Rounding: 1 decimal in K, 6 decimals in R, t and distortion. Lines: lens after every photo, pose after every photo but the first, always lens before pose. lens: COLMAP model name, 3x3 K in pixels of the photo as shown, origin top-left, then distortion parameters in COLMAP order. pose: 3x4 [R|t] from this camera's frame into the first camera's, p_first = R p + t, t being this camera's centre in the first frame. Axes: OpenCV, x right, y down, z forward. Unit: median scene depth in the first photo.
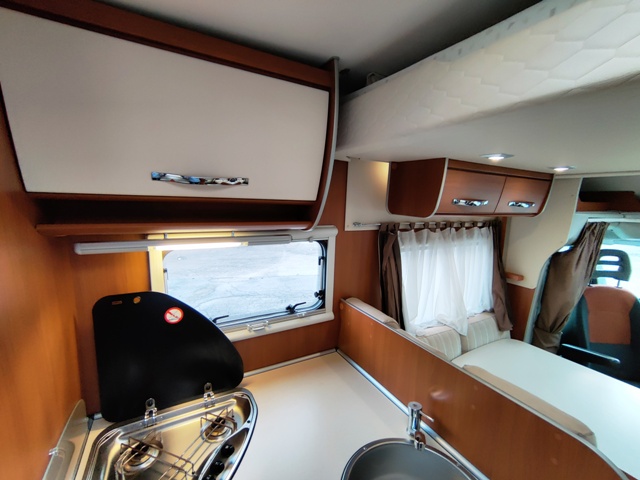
lens RADIAL K [[279.8, 0, 320.0], [0, 279.8, 241.6], [0, 0, 1]] dist [-0.001812, 0.000801]
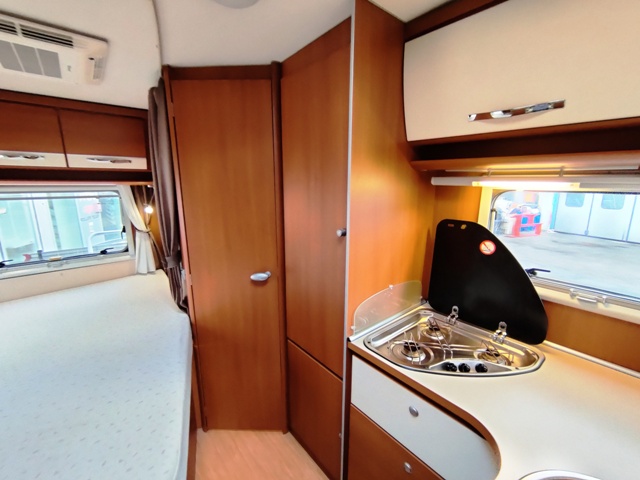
lens RADIAL K [[274.6, 0, 319.6], [0, 274.6, 242.7], [0, 0, 1]] dist [-0.003536, 0.000318]
pose [[0.190958, 0.187260, -0.963571, 0.315542], [-0.151105, 0.975542, 0.159641, 0.122116], [0.969898, 0.115115, 0.214584, 0.059020]]
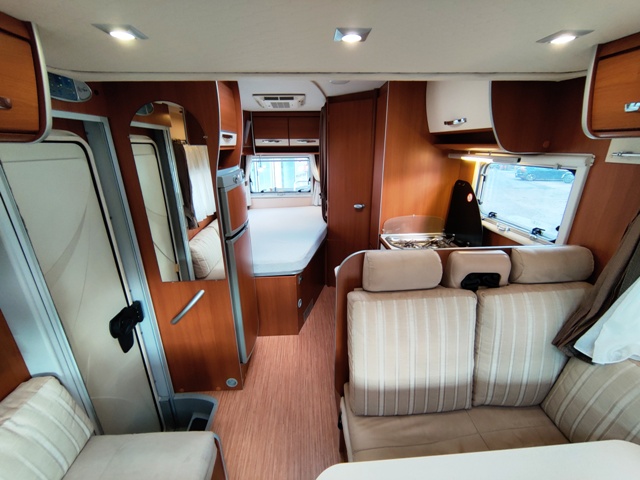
lens RADIAL K [[274.6, 0, 319.6], [0, 274.6, 242.7], [0, 0, 1]] dist [-0.003536, 0.000318]
pose [[-0.433335, 0.277339, -0.857499, 1.176857], [-0.142946, 0.918277, 0.369234, 0.001407], [0.889824, 0.282579, -0.358277, 0.614427]]
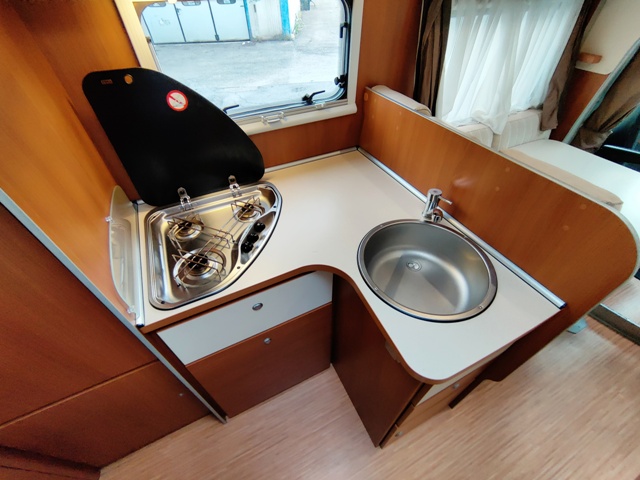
lens RADIAL K [[280.8, 0, 318.6], [0, 280.8, 243.7], [0, 0, 1]] dist [-0.004665, 0.001111]
pose [[0.998180, 0.008573, -0.059684, -0.013306], [0.028125, 0.809375, 0.586618, 0.089032], [0.053336, -0.587229, 0.807661, 0.030123]]
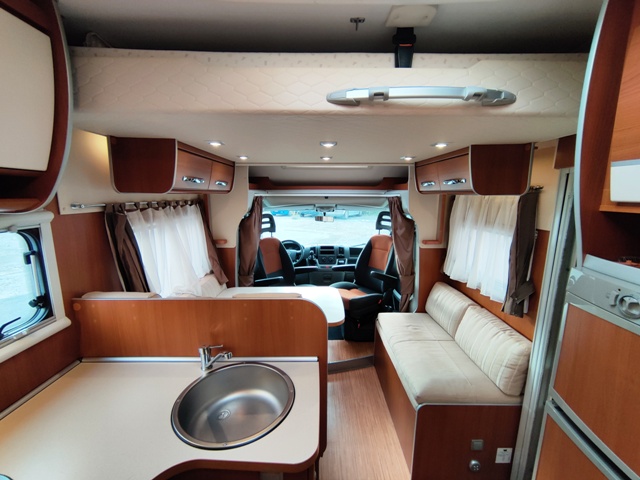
lens RADIAL K [[274.6, 0, 319.6], [0, 274.6, 242.7], [0, 0, 1]] dist [-0.003536, 0.000318]
pose [[0.477304, -0.182288, 0.859623, -0.246647], [0.146053, 0.981097, 0.126952, 0.049050], [-0.866516, 0.064956, 0.494905, -0.034684]]
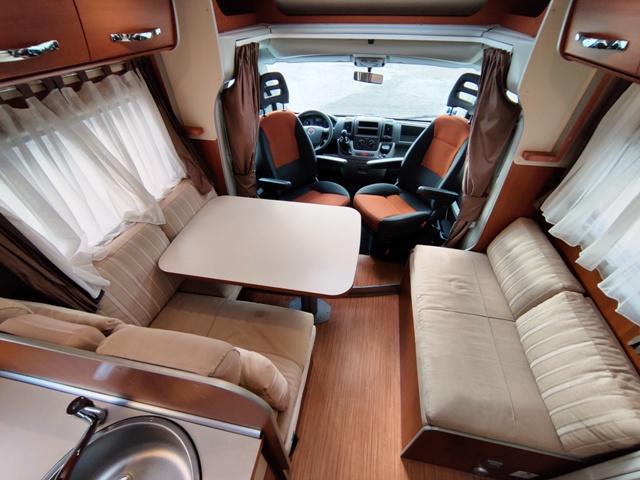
lens RADIAL K [[274.6, 0, 319.6], [0, 274.6, 242.7], [0, 0, 1]] dist [-0.003536, 0.000318]
pose [[0.644916, -0.531345, 0.549323, 0.401975], [0.139427, 0.788508, 0.599012, -0.077436], [-0.751427, -0.309722, 0.582605, 0.140963]]
